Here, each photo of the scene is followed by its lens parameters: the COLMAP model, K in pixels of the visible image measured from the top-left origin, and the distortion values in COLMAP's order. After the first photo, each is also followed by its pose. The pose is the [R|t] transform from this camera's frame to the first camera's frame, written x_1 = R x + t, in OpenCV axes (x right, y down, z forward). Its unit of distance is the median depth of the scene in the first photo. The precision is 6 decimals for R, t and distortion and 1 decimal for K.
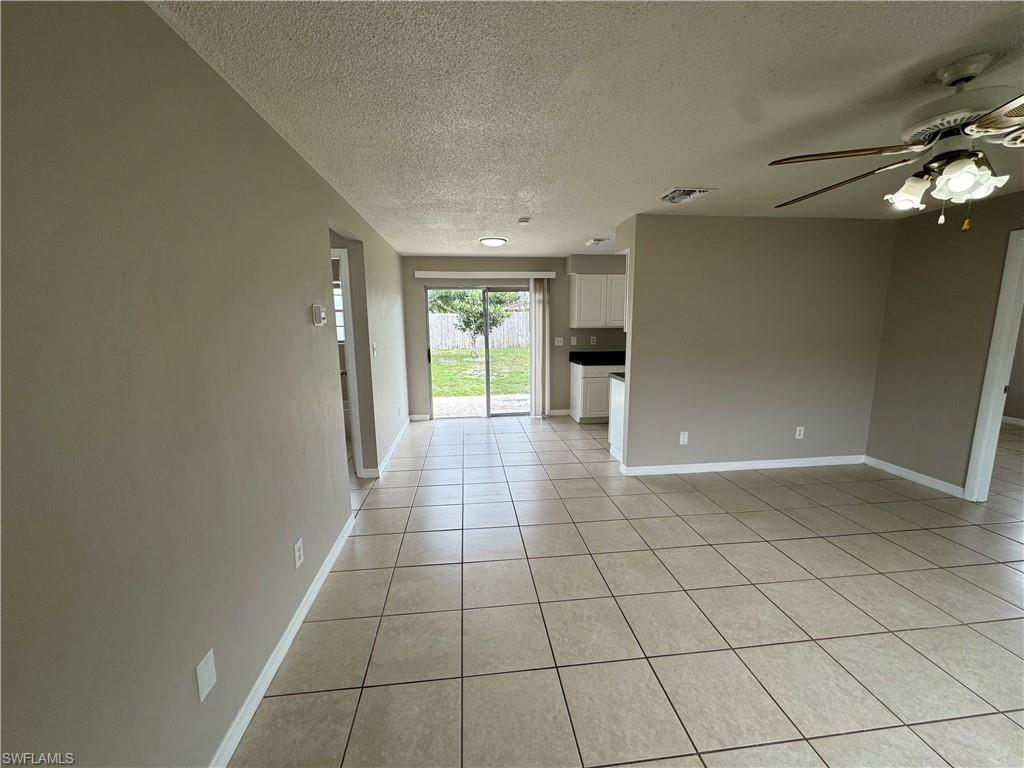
lens RADIAL K [[408.1, 0, 511.5], [0, 408.1, 383.6], [0, 0, 1]] dist [-0.003860, 0.000805]
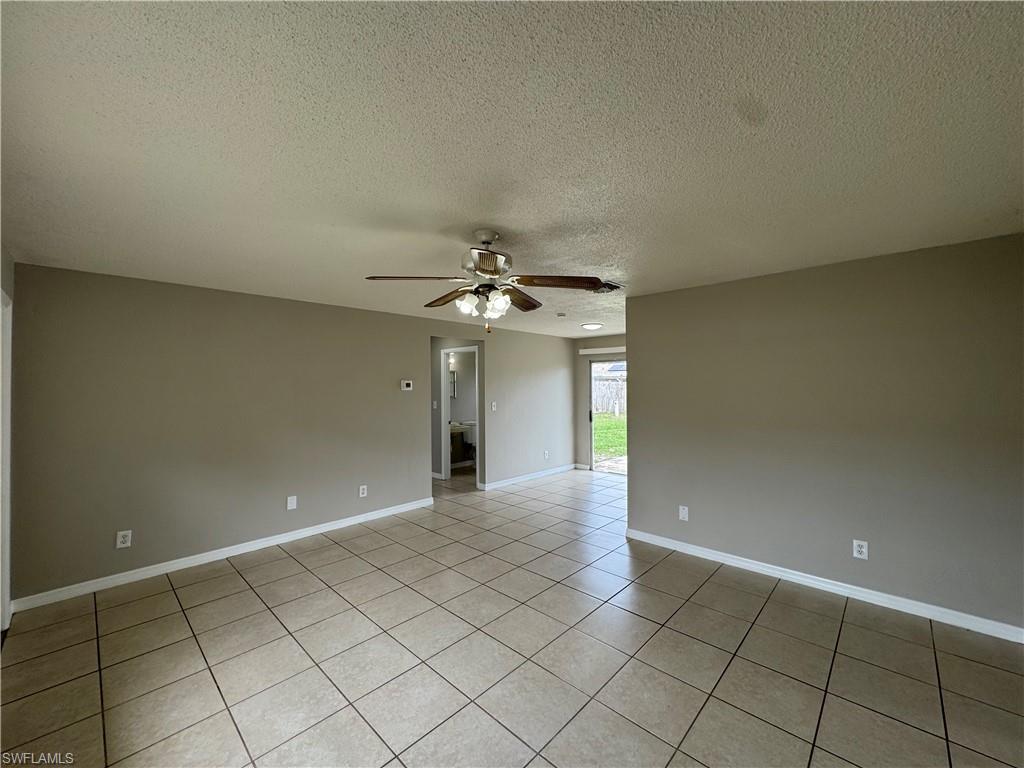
lens RADIAL K [[408.1, 0, 511.0], [0, 408.1, 384.3], [0, 0, 1]] dist [-0.003860, 0.000805]
pose [[0.643043, 0.000867, -0.765830, 0.956128], [-0.120798, 0.987596, -0.100311, -0.019432], [0.756243, 0.157015, 0.635171, 0.057824]]
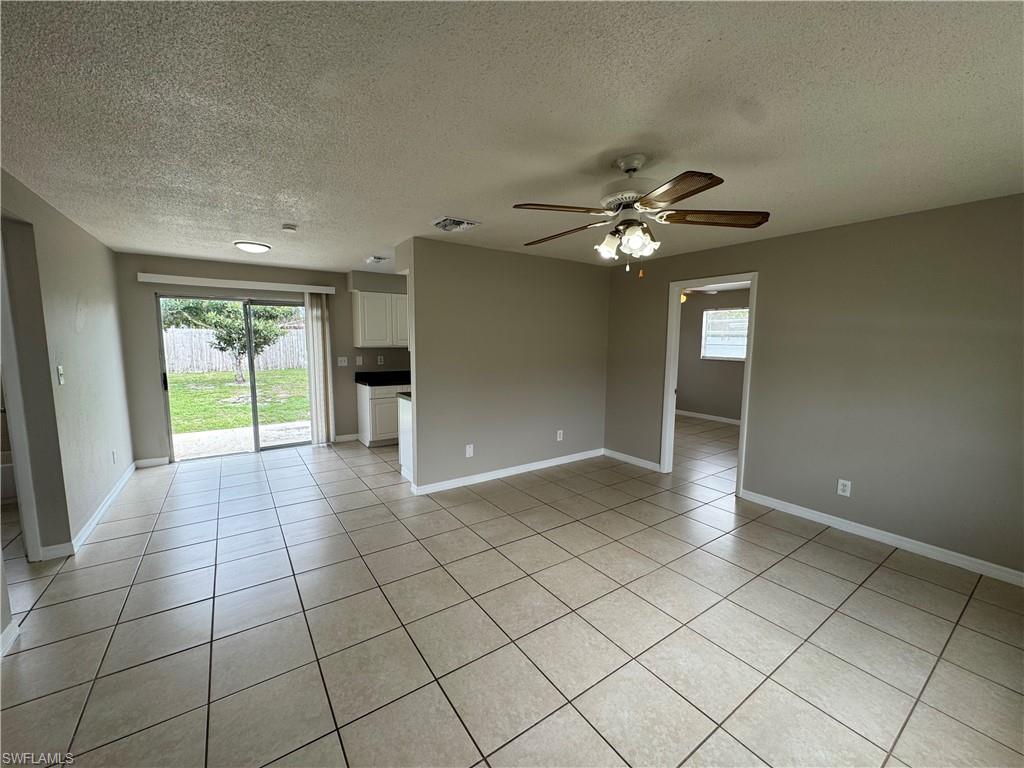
lens RADIAL K [[408.1, 0, 510.8], [0, 408.1, 383.9], [0, 0, 1]] dist [-0.003860, 0.000805]
pose [[0.881996, -0.036437, 0.469845, 0.026703], [0.058604, 0.997748, -0.032634, 0.000869], [-0.467598, 0.056318, 0.882145, 0.002974]]
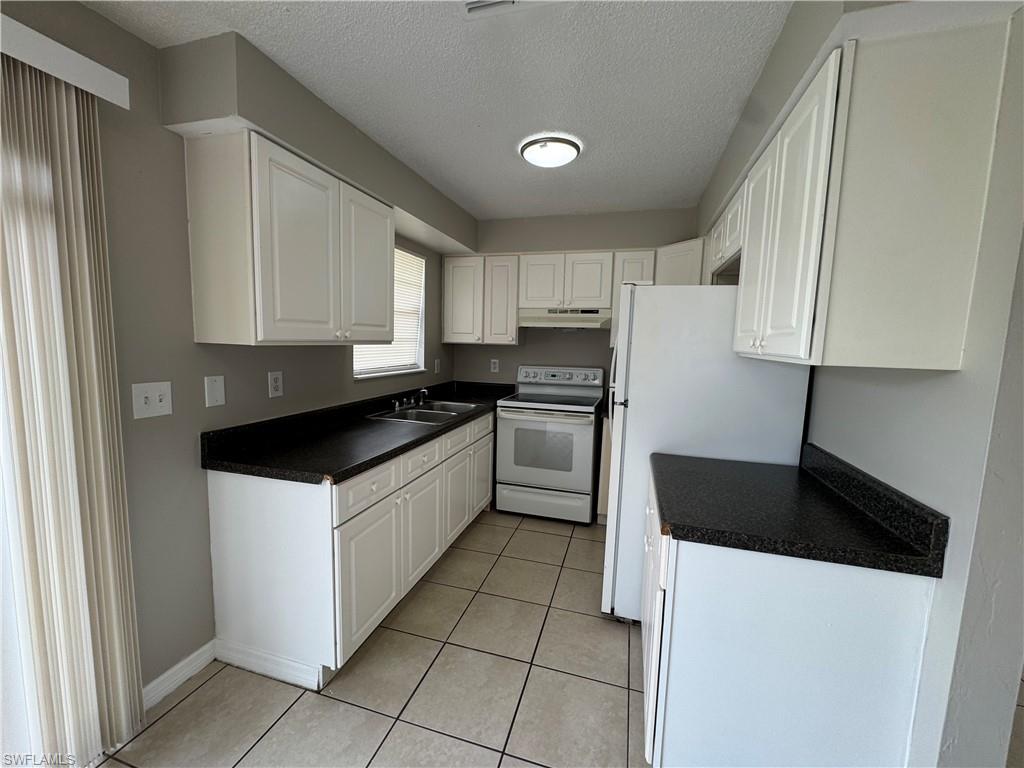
lens RADIAL K [[408.1, 0, 511.5], [0, 408.1, 383.4], [0, 0, 1]] dist [-0.003860, 0.000805]
pose [[0.387874, -0.076335, 0.918546, -0.033620], [0.113284, 0.992957, 0.034682, -0.165030], [-0.914724, 0.090604, 0.393790, 1.213631]]
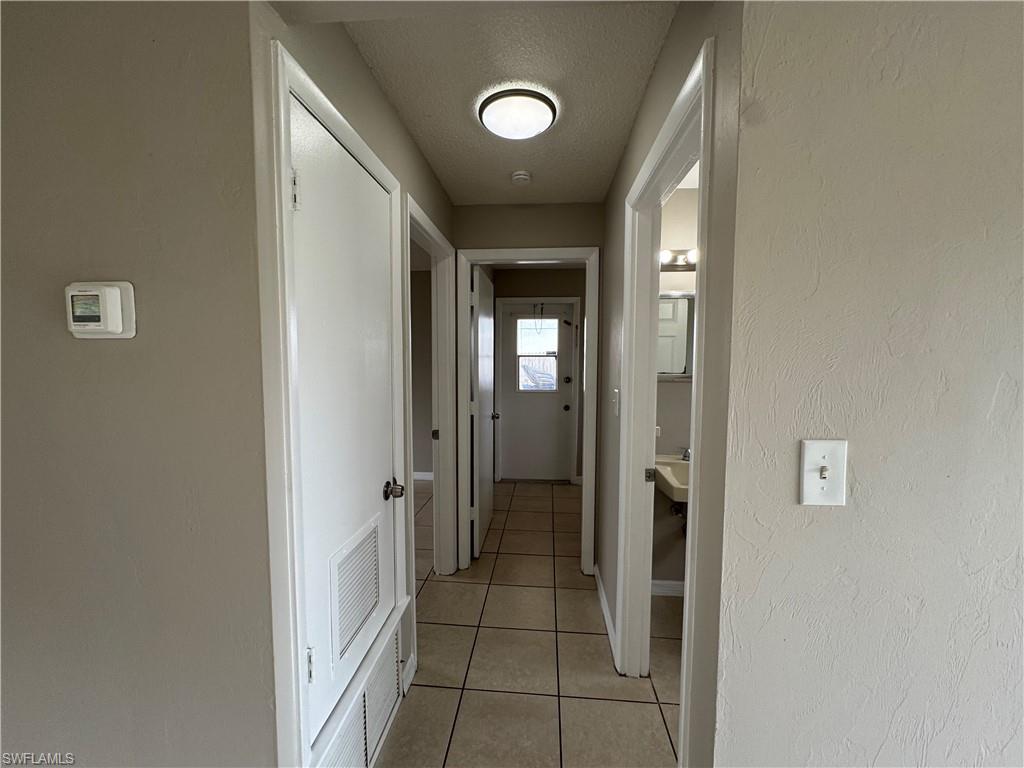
lens RADIAL K [[408.1, 0, 505.5], [0, 408.1, 382.7], [0, 0, 1]] dist [-0.003860, 0.000805]
pose [[-0.201969, 0.076908, -0.976368, -0.122500], [-0.157958, 0.981303, 0.109971, -0.133676], [0.966570, 0.176436, -0.186044, 0.945166]]
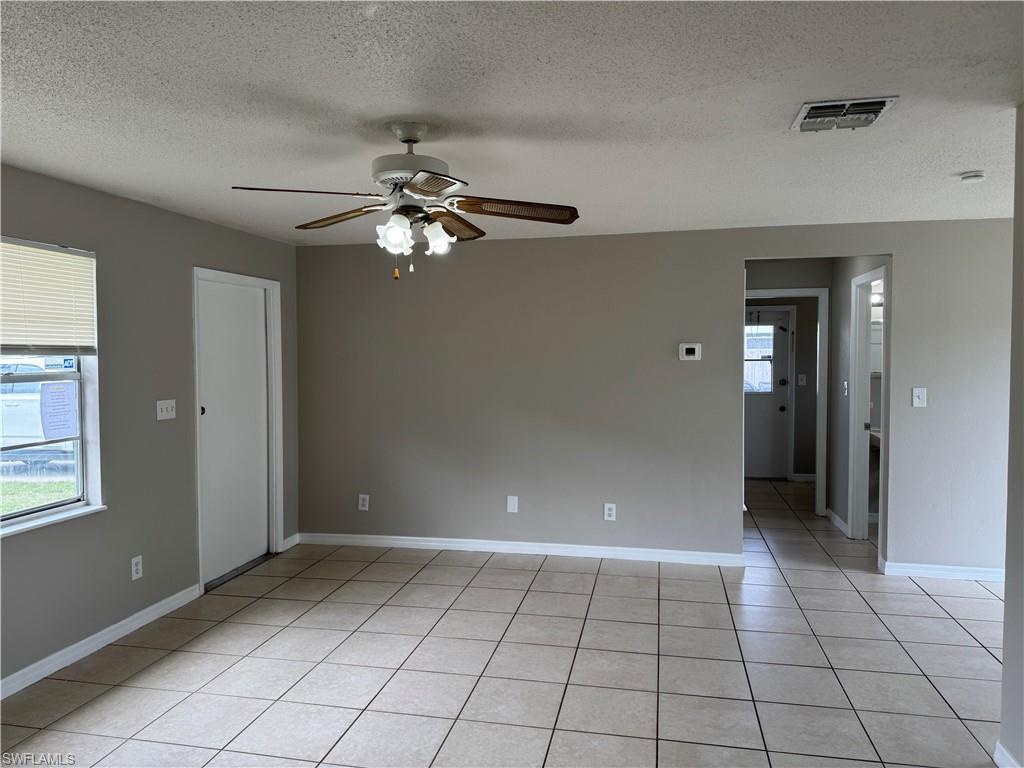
lens RADIAL K [[715.8, 0, 514.2], [0, 715.8, 379.8], [0, 0, 1]] dist [0.030073, -0.004824]
pose [[-0.310588, 0.047847, -0.949340, 1.132815], [-0.144271, 0.984789, 0.096834, -0.142916], [0.939532, 0.167037, -0.298960, 0.767021]]
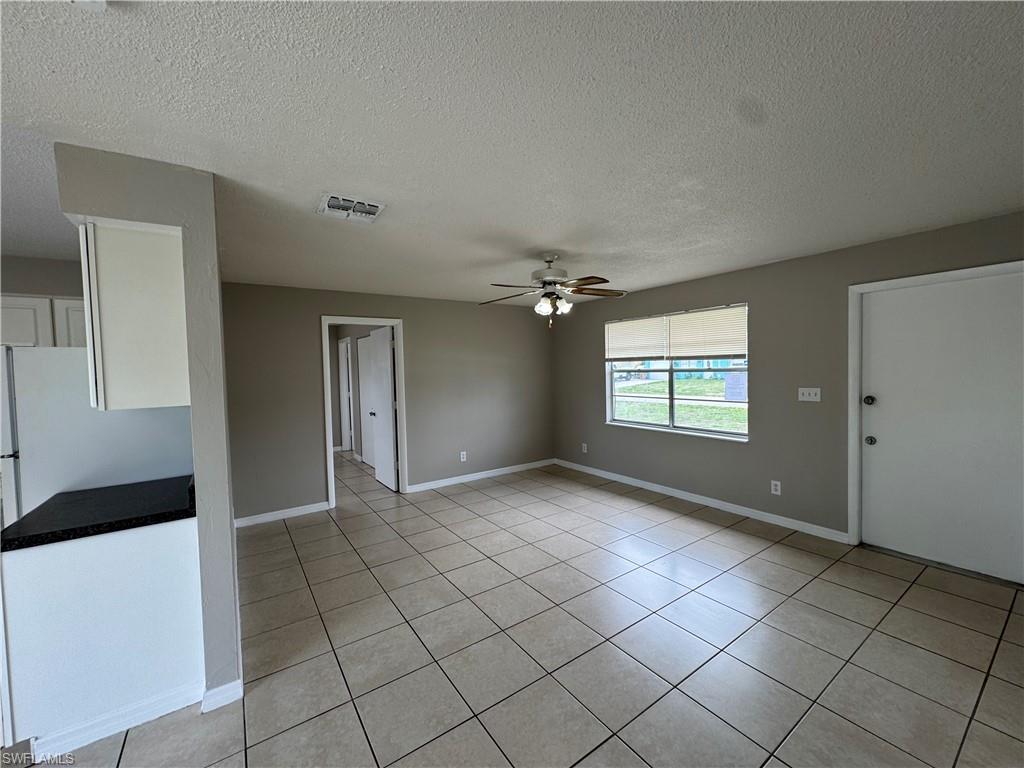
lens RADIAL K [[408.1, 0, 510.4], [0, 408.1, 383.1], [0, 0, 1]] dist [-0.003860, 0.000805]
pose [[-0.473400, -0.008618, 0.880805, -0.310687], [0.169797, 0.980305, 0.100851, -0.142342], [-0.864327, 0.197301, -0.462613, 0.939459]]
